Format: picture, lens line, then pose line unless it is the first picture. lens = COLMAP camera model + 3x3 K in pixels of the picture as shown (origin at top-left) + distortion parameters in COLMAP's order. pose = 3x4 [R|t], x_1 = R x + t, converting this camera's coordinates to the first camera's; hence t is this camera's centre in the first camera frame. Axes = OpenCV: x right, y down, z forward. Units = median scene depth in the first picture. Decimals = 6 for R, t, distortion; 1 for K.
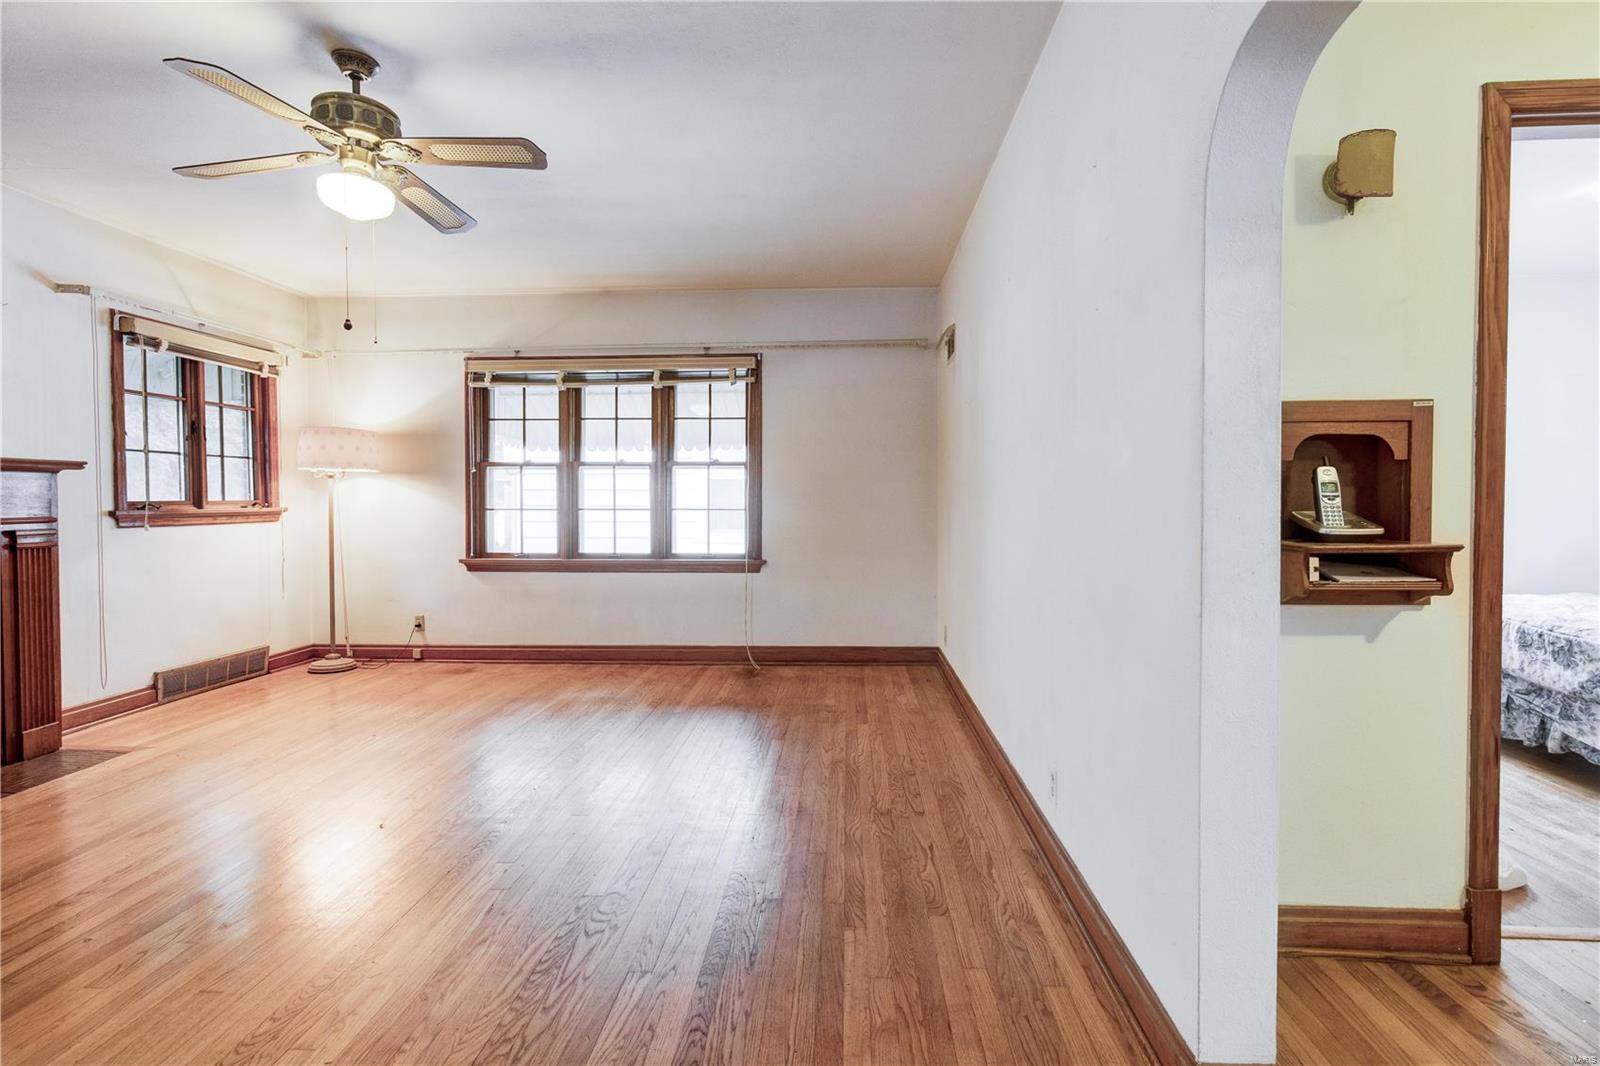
lens RADIAL K [[742.1, 0, 806.8], [0, 742.1, 514.1], [0, 0, 1]] dist [0.001466, 0.000283]
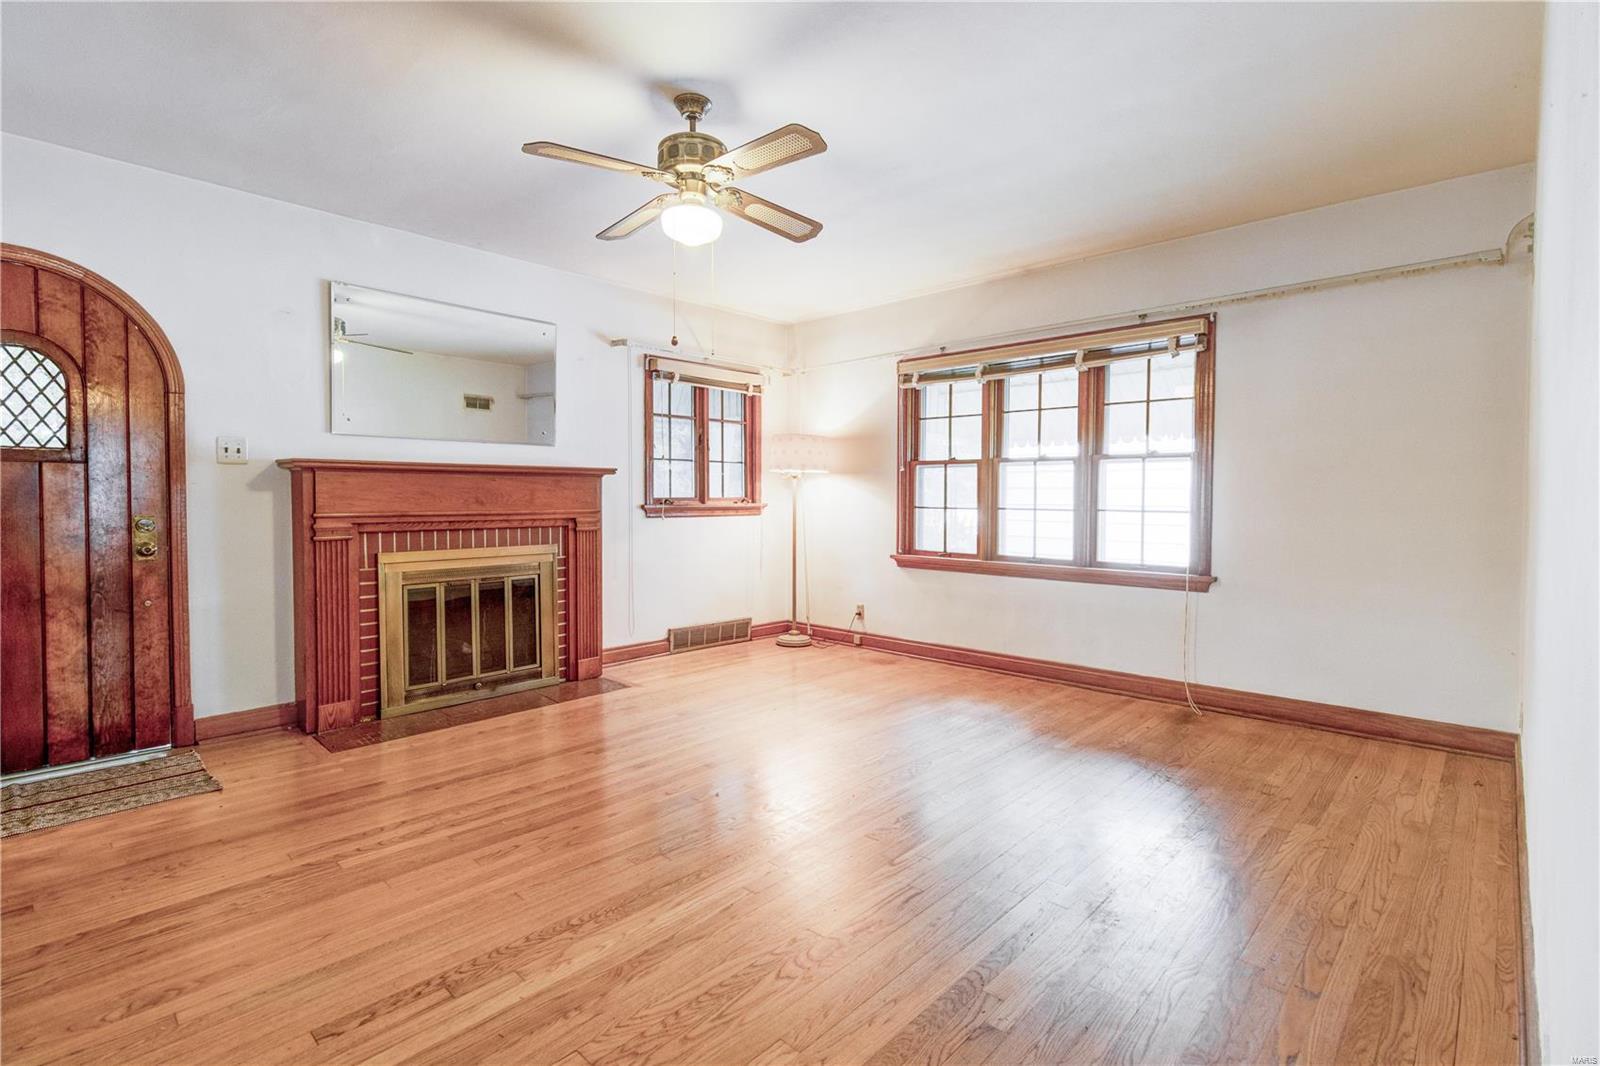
lens RADIAL K [[746.3, 0, 806.4], [0, 746.3, 513.3], [0, 0, 1]] dist [0.001234, -0.000300]
pose [[0.764823, 0.018305, -0.643981, 0.129206], [-0.017307, 0.999819, 0.007866, -0.003898], [0.644008, 0.005129, 0.765001, 0.131295]]
